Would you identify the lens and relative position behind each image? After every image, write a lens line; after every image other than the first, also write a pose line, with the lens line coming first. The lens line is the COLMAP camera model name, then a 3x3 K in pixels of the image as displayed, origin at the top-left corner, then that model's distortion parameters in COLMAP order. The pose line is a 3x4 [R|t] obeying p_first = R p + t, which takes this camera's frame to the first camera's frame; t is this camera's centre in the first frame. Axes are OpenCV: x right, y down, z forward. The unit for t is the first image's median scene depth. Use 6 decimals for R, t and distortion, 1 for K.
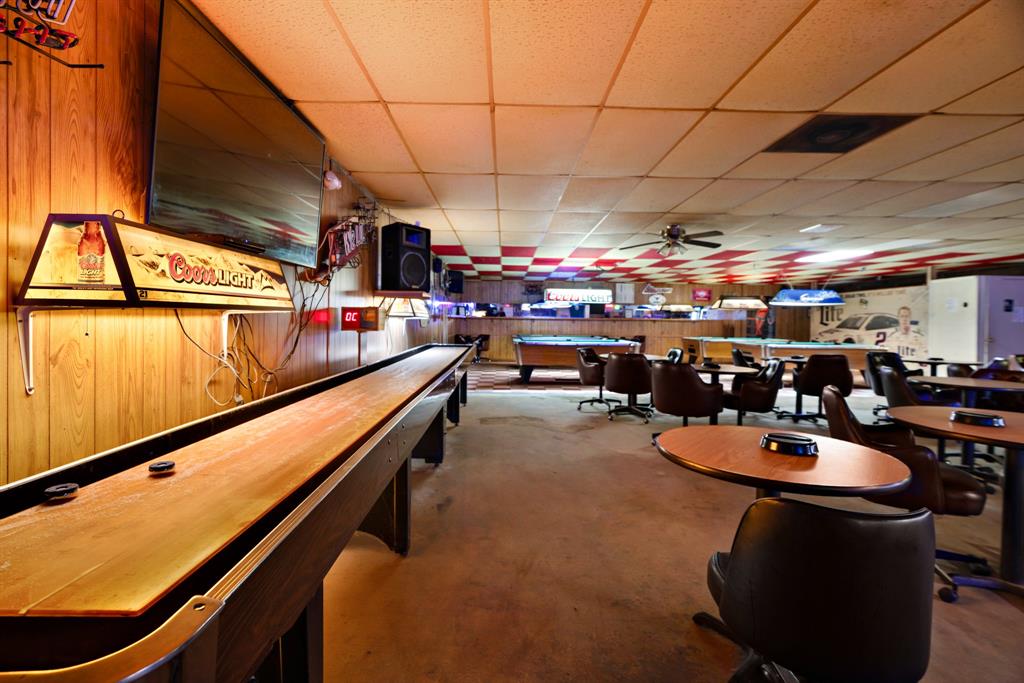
lens RADIAL K [[463.7, 0, 505.8], [0, 463.7, 334.1], [0, 0, 1]] dist [-0.009133, 0.001248]
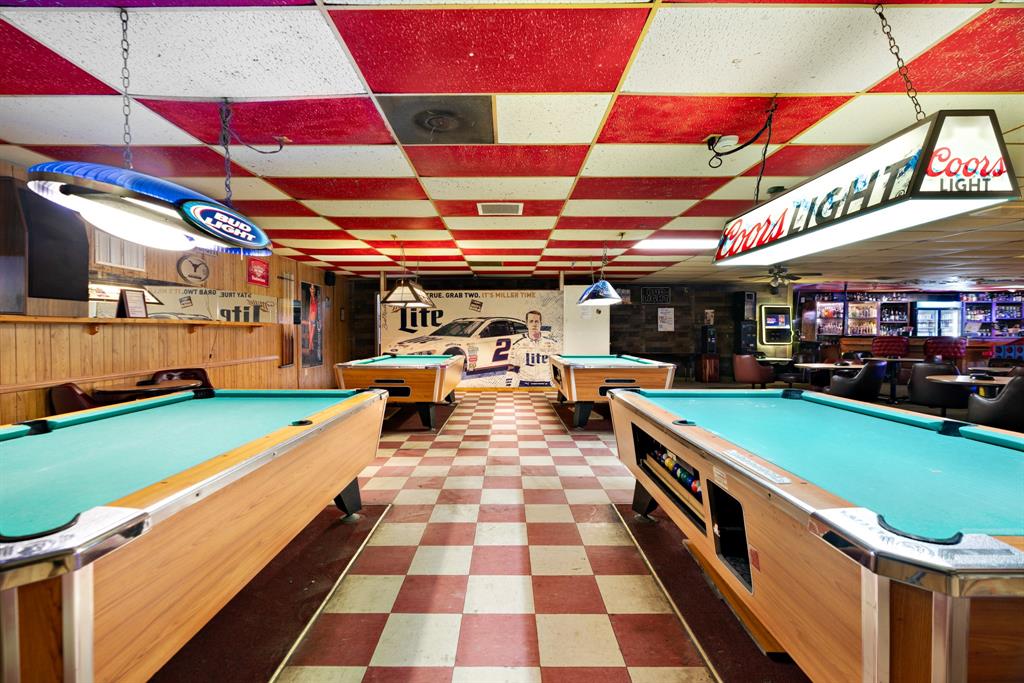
lens RADIAL K [[463.7, 0, 505.8], [0, 463.7, 334.1], [0, 0, 1]] dist [-0.009133, 0.001248]
pose [[0.001612, -0.022219, 0.999752, -0.063625], [0.027115, 0.999387, 0.022167, -0.032321], [-0.999631, 0.027072, 0.002213, 0.964476]]
